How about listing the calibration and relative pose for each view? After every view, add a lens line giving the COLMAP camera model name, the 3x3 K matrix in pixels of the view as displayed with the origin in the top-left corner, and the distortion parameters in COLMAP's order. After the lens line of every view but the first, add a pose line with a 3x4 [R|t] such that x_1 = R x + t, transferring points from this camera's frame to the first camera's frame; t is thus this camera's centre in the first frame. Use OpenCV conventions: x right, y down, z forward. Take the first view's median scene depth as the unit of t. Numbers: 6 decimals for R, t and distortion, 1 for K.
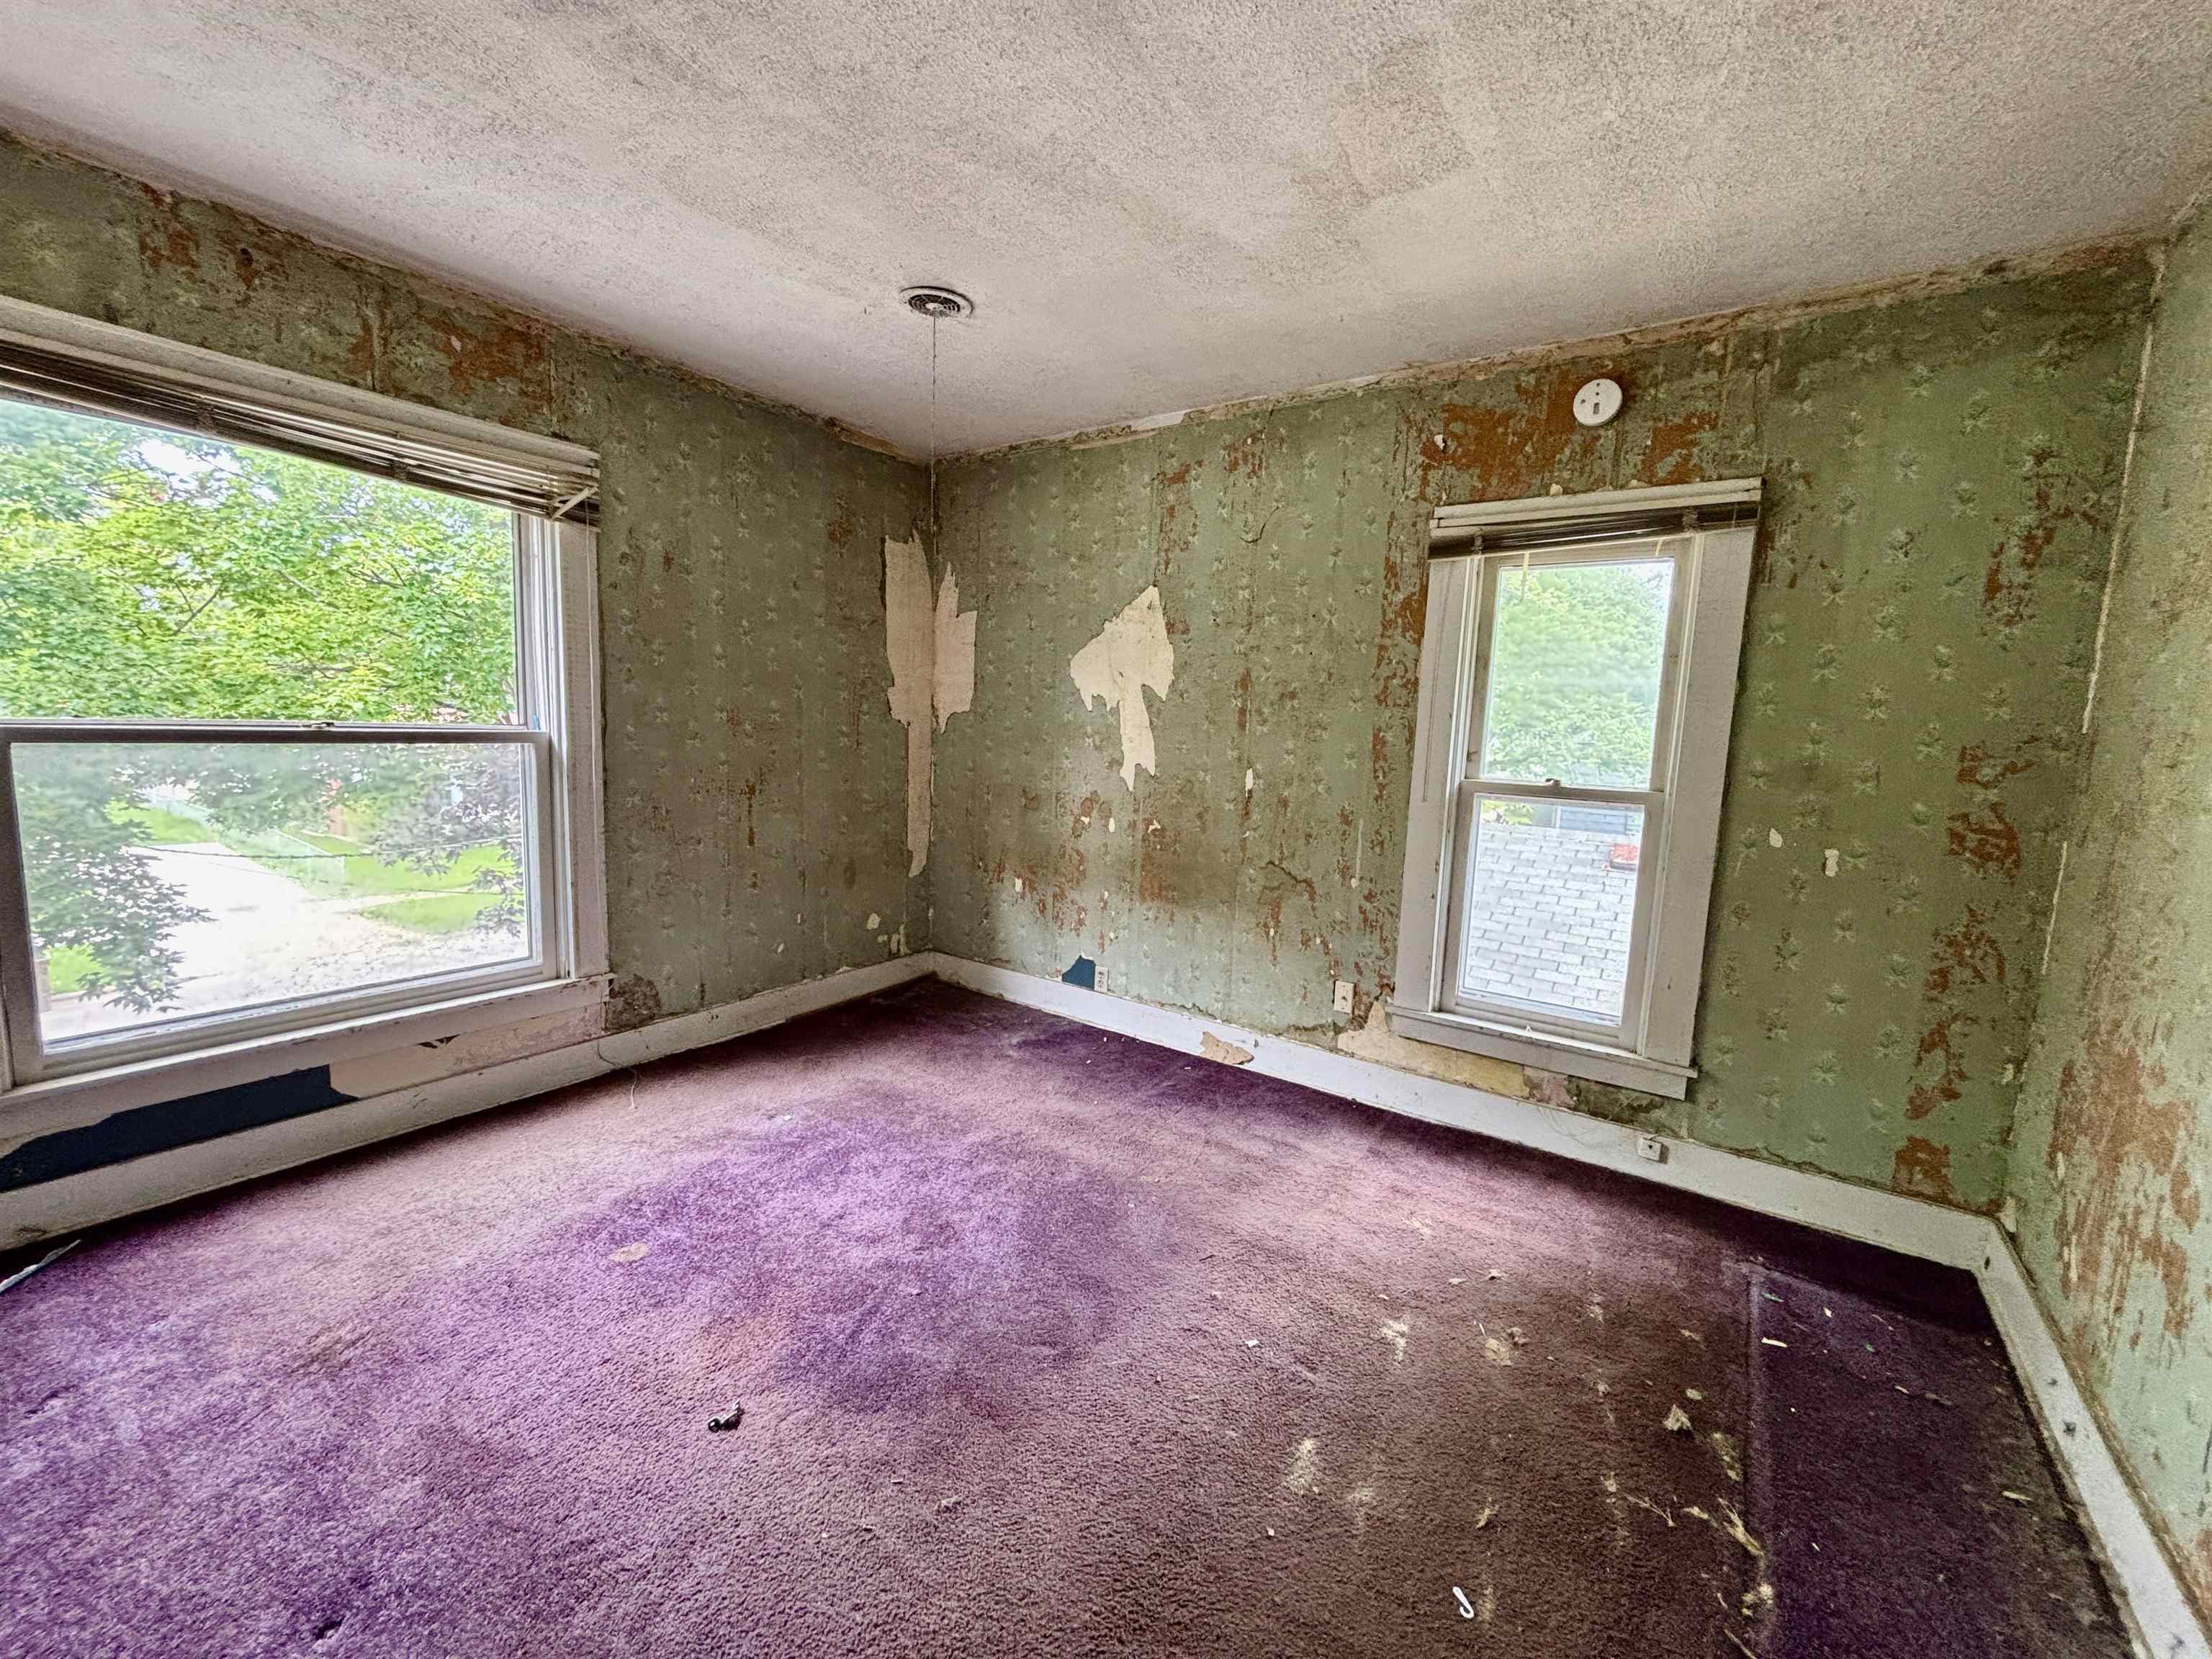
lens RADIAL K [[894.0, 0, 1107.9], [0, 894.0, 827.4], [0, 0, 1]] dist [0.003369, -0.001043]
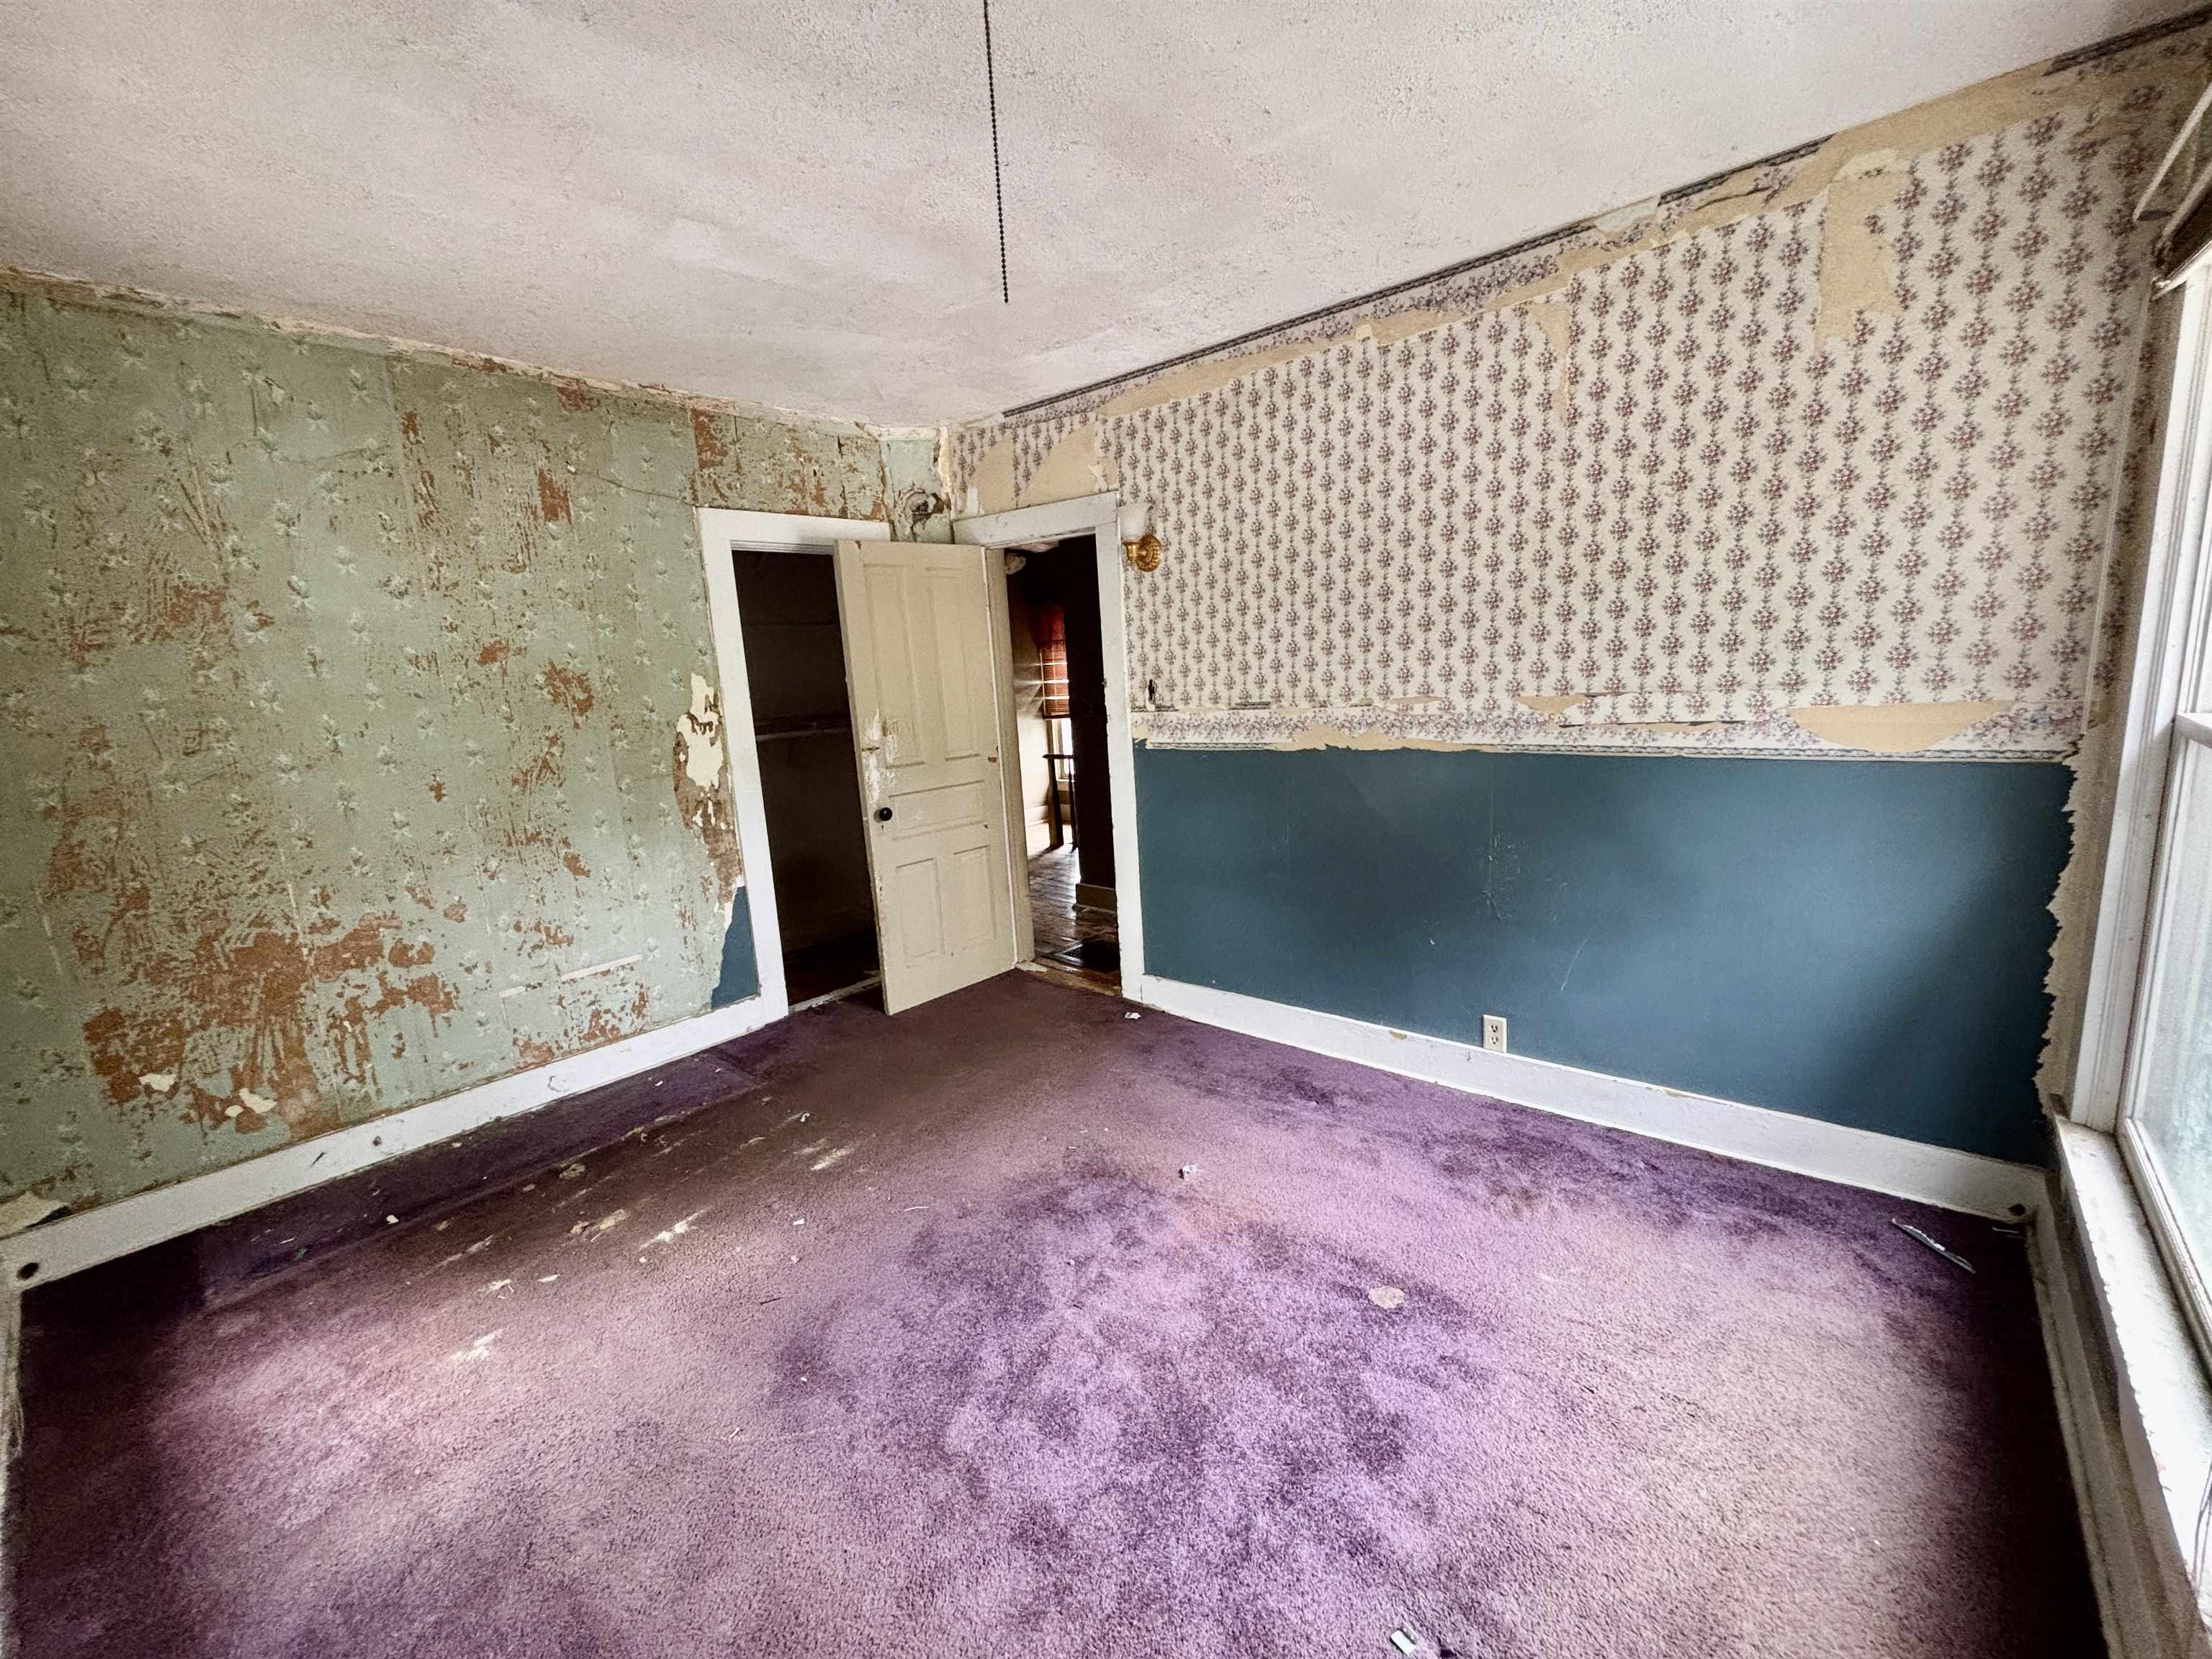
lens RADIAL K [[894.0, 0, 1104.7], [0, 894.0, 824.1], [0, 0, 1]] dist [0.003369, -0.001043]
pose [[-0.994852, 0.003358, 0.101286, -0.386340], [0.033526, 0.954082, 0.297664, -0.298936], [-0.095635, 0.299527, -0.949282, 1.986356]]
